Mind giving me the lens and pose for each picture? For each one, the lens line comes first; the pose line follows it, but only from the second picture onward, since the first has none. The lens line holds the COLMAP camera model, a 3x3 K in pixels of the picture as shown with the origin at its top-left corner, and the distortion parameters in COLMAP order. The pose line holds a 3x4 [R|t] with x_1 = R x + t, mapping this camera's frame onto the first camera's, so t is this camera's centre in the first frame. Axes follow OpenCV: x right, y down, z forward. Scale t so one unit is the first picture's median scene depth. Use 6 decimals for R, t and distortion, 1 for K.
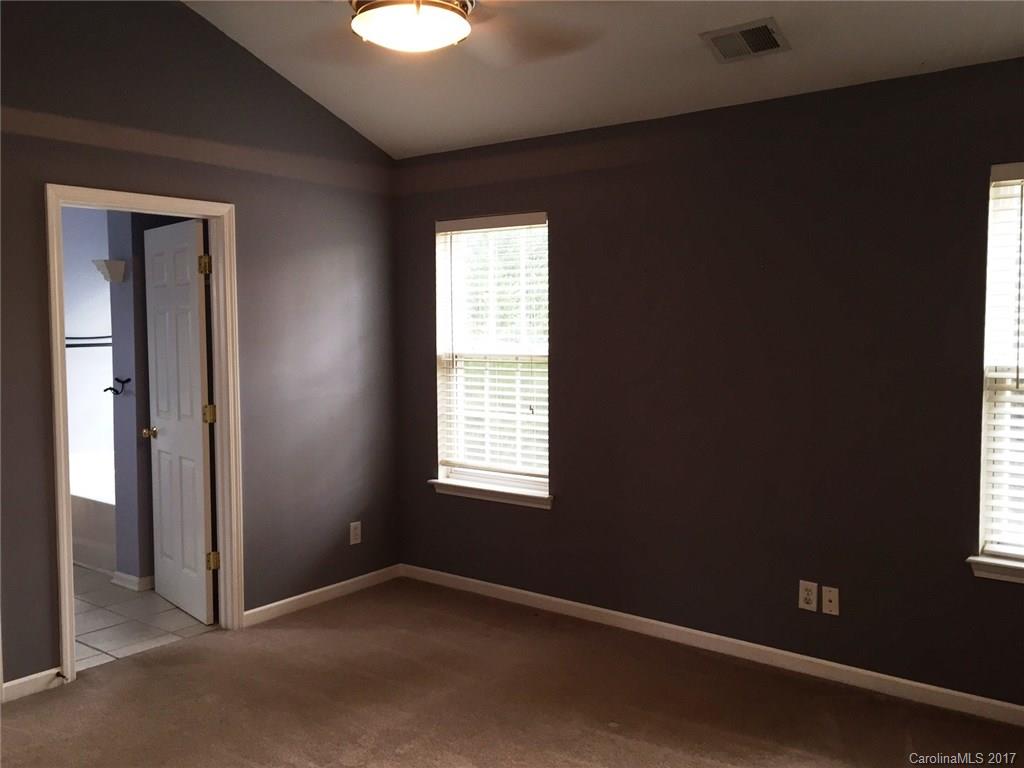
lens RADIAL K [[896.9, 0, 514.4], [0, 896.9, 378.3], [0, 0, 1]] dist [-0.003315, -0.002102]
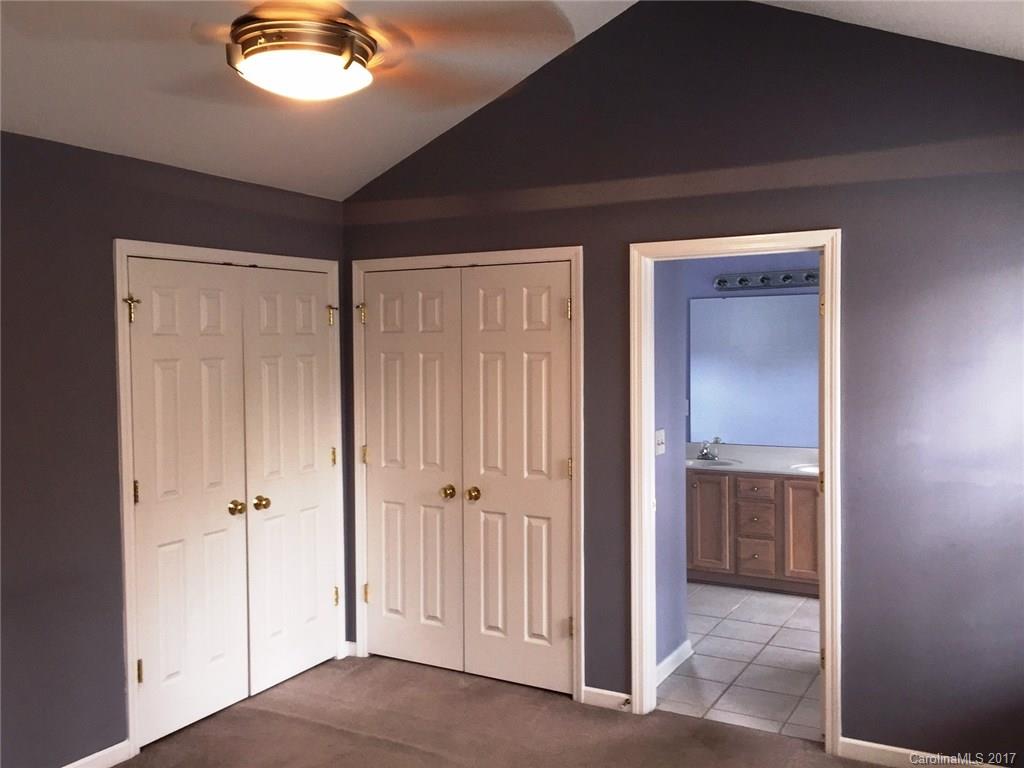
lens RADIAL K [[896.9, 0, 514.7], [0, 896.9, 391.0], [0, 0, 1]] dist [-0.003315, -0.002102]
pose [[0.149797, 0.039547, -0.987926, 0.447821], [-0.060222, 0.997709, 0.030808, -0.055604], [0.986881, 0.054880, 0.151836, 0.597596]]
